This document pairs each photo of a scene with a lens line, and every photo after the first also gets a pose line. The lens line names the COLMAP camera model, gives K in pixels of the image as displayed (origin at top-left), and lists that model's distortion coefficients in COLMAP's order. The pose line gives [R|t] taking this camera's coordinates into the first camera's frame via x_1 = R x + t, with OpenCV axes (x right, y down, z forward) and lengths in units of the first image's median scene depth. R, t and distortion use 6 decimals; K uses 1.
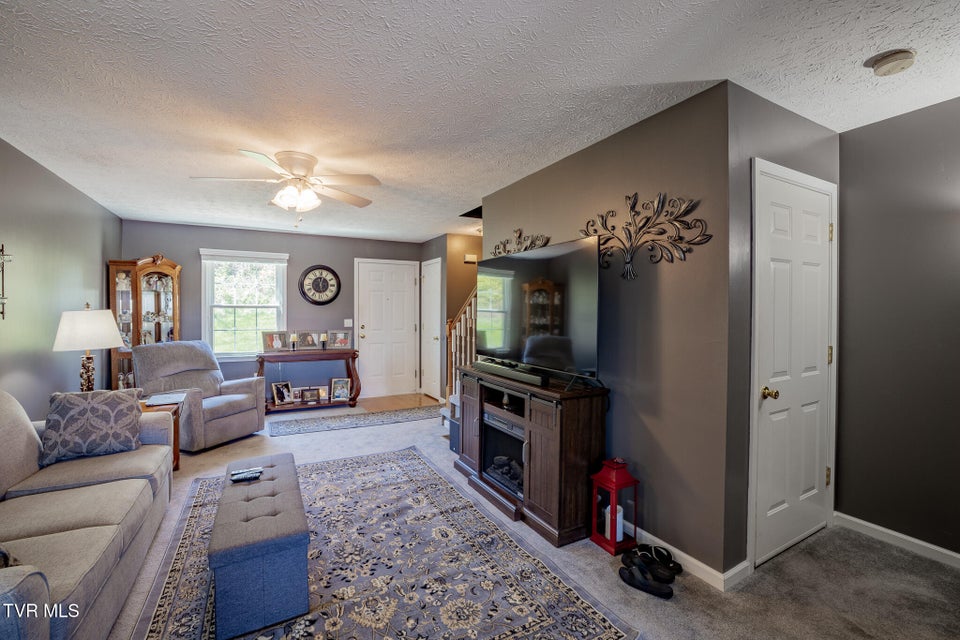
lens RADIAL K [[416.2, 0, 476.9], [0, 416.2, 315.9], [0, 0, 1]] dist [-0.058427, 0.021895]
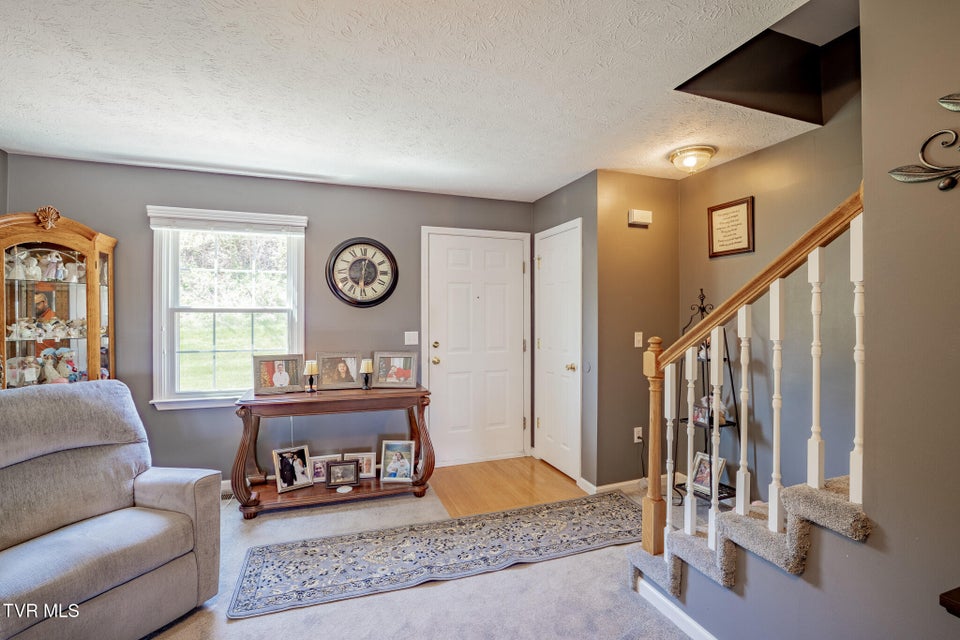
lens RADIAL K [[414.9, 0, 514.3], [0, 414.9, 316.5], [0, 0, 1]] dist [-0.039253, -0.000109]
pose [[0.998246, -0.002566, -0.059138, -0.142827], [0.001968, 0.999946, -0.010163, -0.007574], [0.059161, 0.010029, 0.998198, 0.463334]]
